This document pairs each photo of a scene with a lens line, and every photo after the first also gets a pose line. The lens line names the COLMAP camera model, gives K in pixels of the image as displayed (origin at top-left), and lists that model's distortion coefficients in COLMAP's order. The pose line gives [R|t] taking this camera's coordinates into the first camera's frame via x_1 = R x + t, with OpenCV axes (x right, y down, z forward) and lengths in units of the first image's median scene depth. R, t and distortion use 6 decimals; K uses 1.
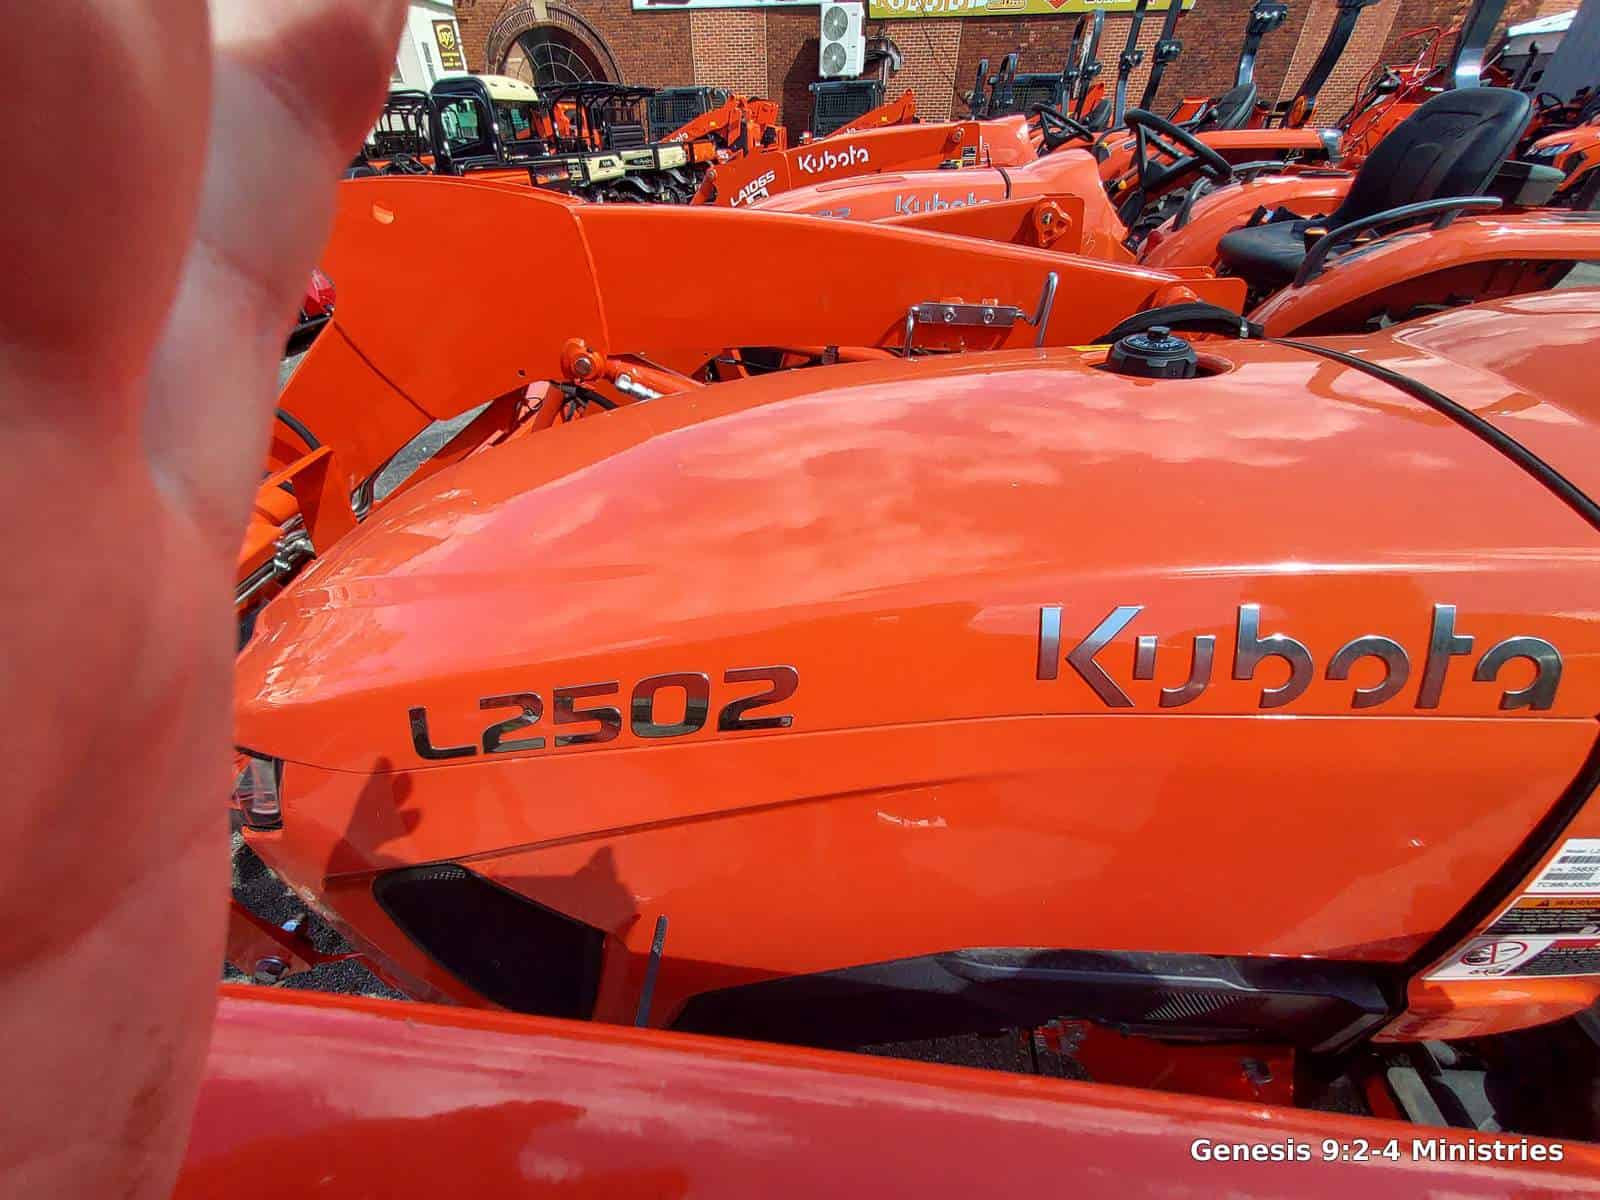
lens RADIAL K [[636.0, 0, 777.5], [0, 636.0, 607.3], [0, 0, 1]] dist [-0.001727, -0.000507]
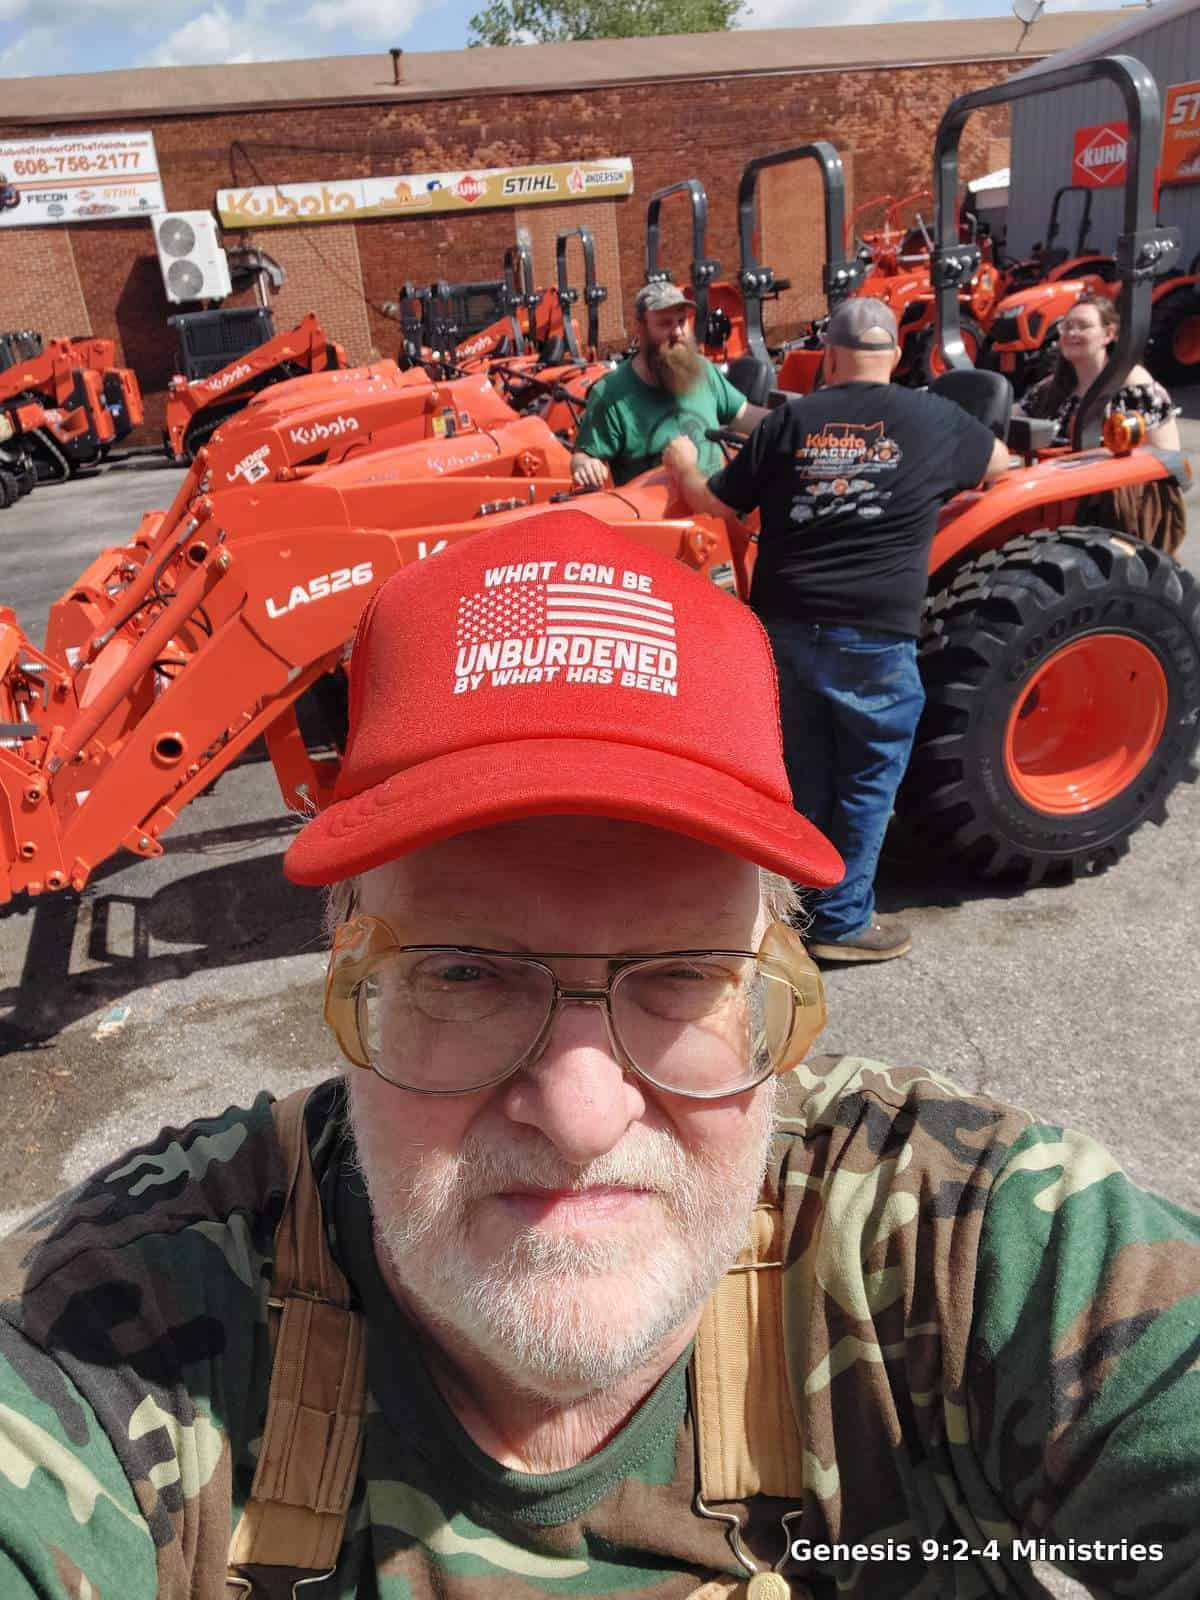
lens RADIAL K [[1203.2, 0, 600.0], [0, 1203.2, 800.0], [0, 0, 1]] dist [0.097514, -0.107575]
pose [[0.916570, -0.220243, 0.333756, -0.071911], [0.303312, 0.926824, -0.221359, 0.106609], [-0.260580, 0.304123, 0.916301, -0.185583]]
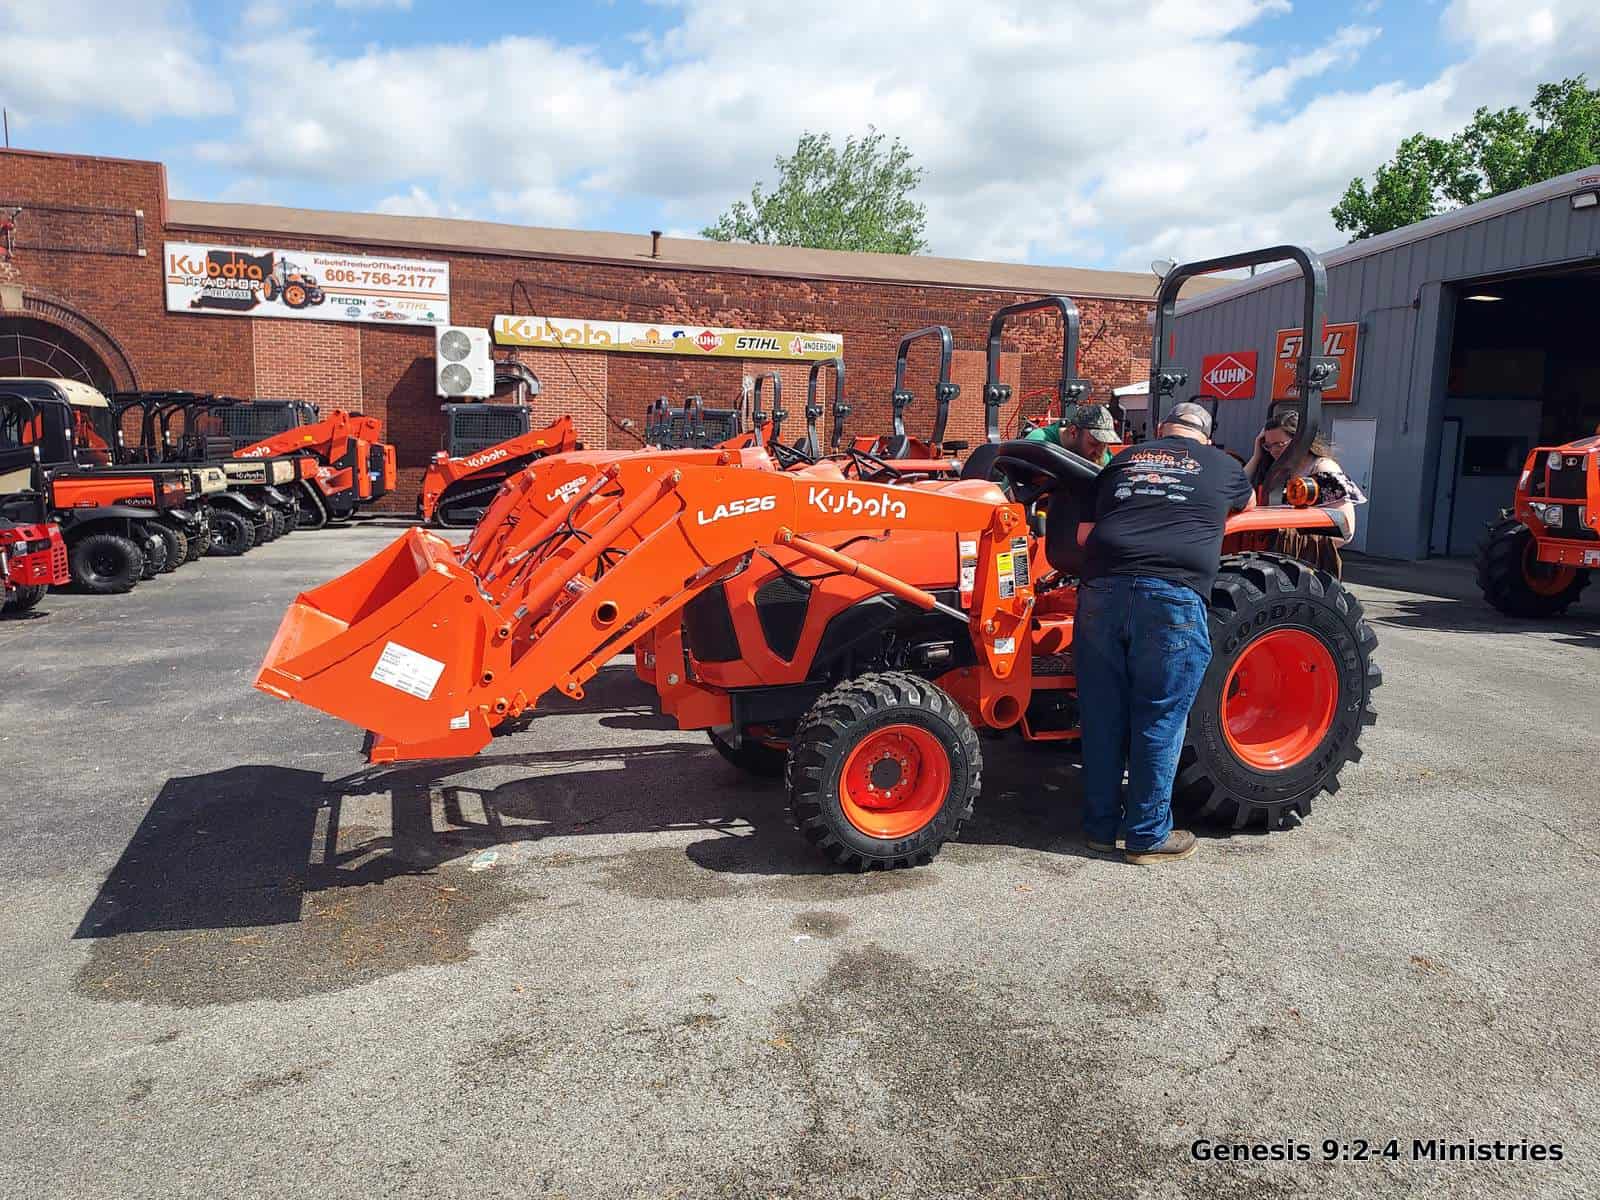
lens RADIAL K [[1150.6, 0, 836.6], [0, 1150.6, 608.3], [0, 0, 1]] dist [0.081659, -0.082399]
pose [[0.898611, -0.030437, 0.437688, -0.135871], [0.241886, 0.866658, -0.436344, 0.154249], [-0.366045, 0.497974, 0.786151, -0.198879]]
